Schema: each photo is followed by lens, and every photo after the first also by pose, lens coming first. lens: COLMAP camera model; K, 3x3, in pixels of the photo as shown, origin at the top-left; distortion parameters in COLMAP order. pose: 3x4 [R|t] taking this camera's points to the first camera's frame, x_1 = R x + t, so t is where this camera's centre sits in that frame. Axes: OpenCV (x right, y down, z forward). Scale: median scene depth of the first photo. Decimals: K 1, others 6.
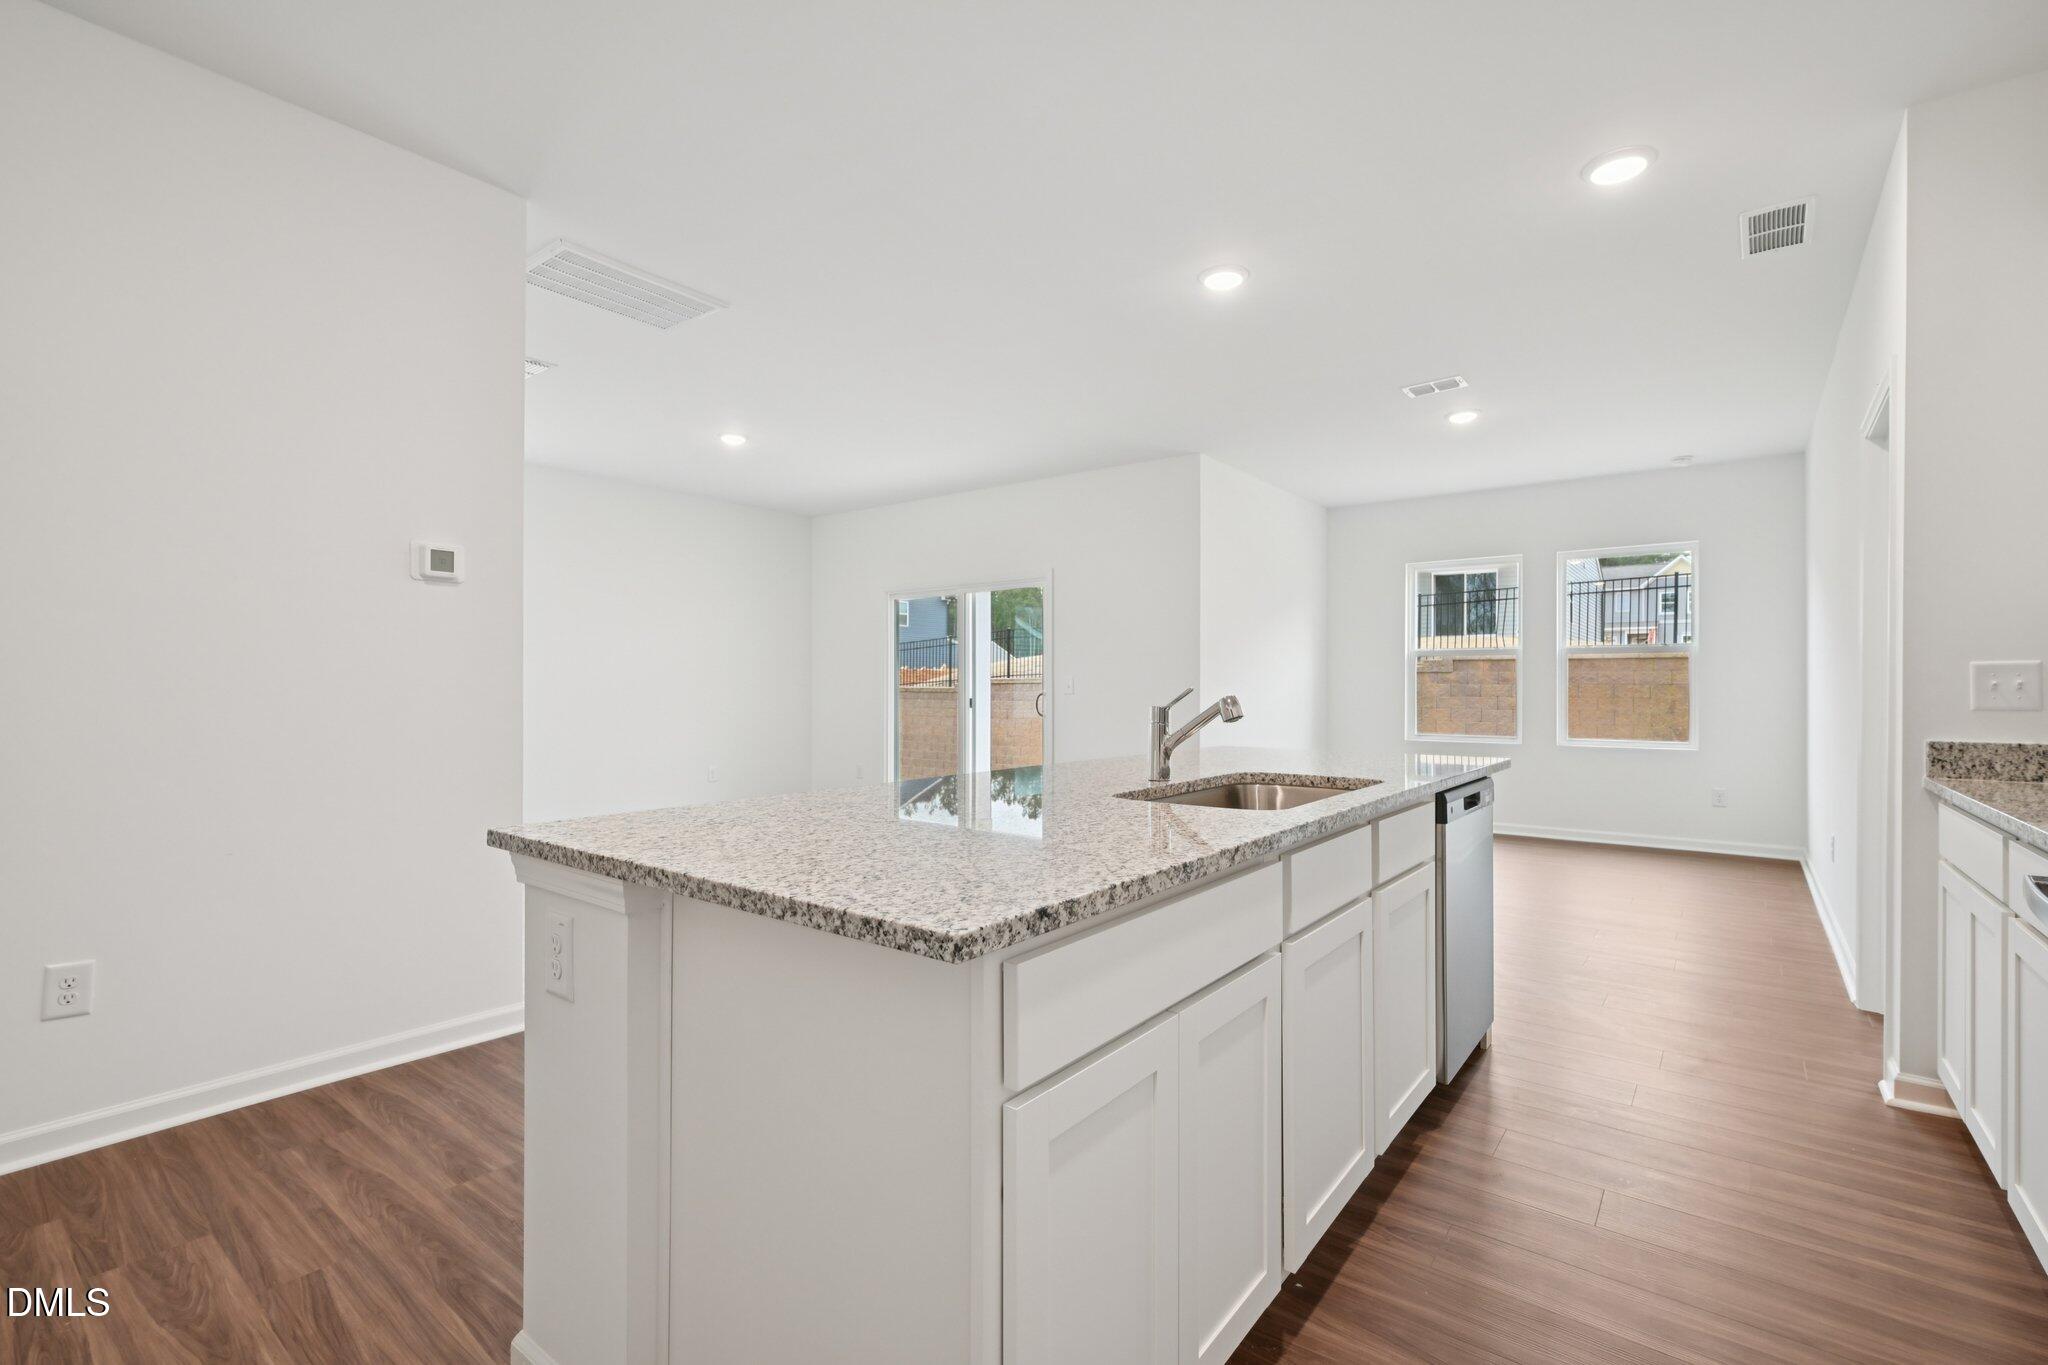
lens RADIAL K [[919.6, 0, 1022.3], [0, 919.6, 687.3], [0, 0, 1]] dist [0.003992, -0.000238]
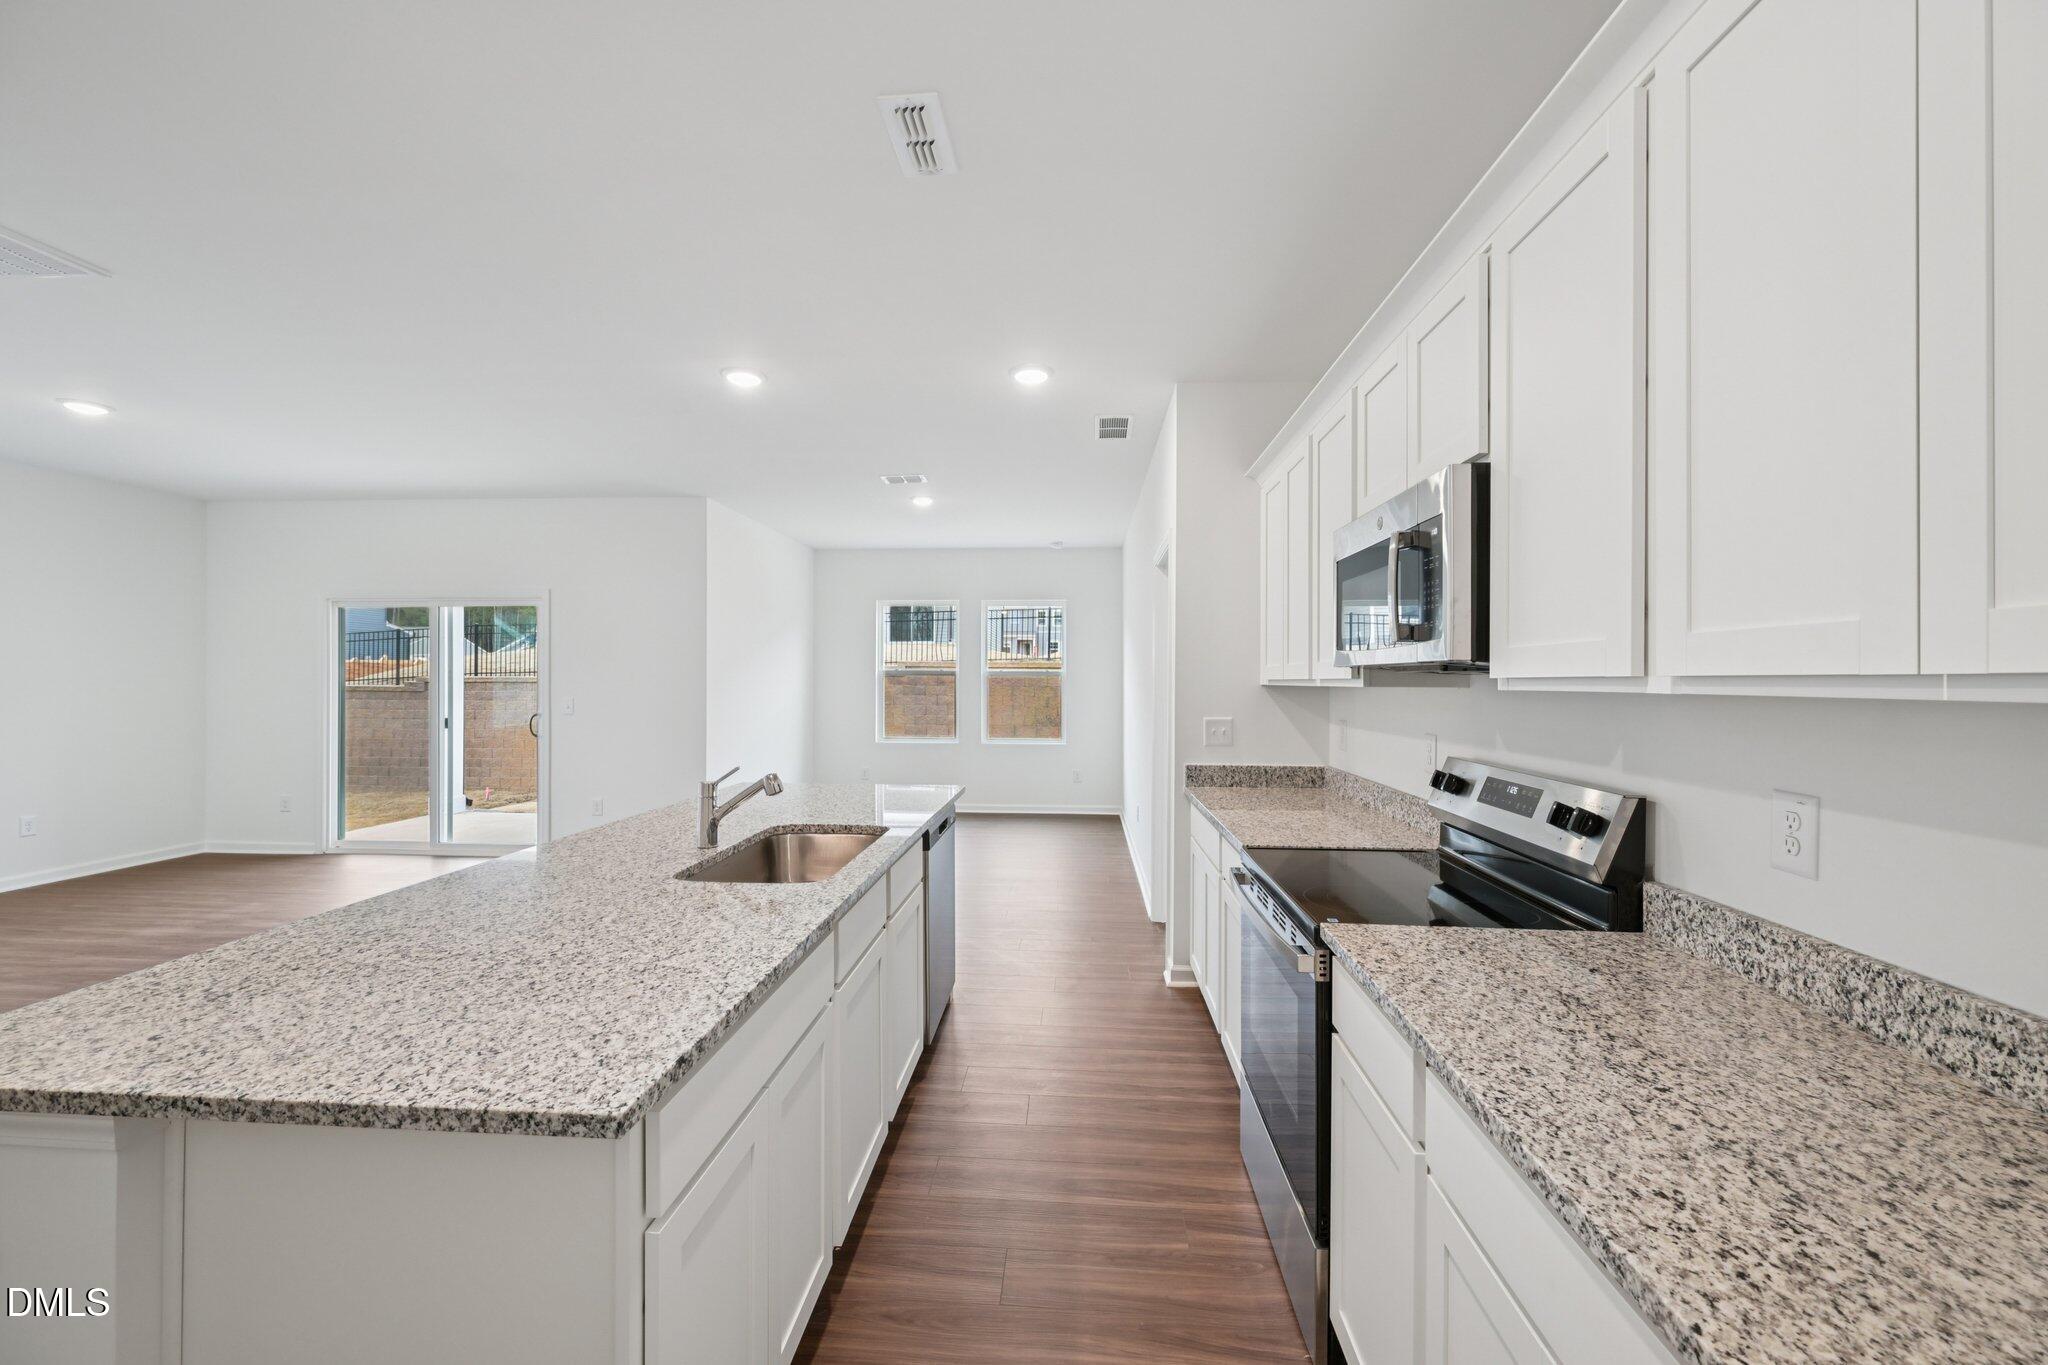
lens RADIAL K [[805.8, 0, 1017.9], [0, 805.8, 679.5], [0, 0, 1]] dist [0.008352, -0.000423]
pose [[0.835237, -0.002619, 0.549884, -0.080388], [0.000027, 0.999989, 0.004722, -0.110445], [-0.549891, -0.003929, 0.835227, -0.055536]]
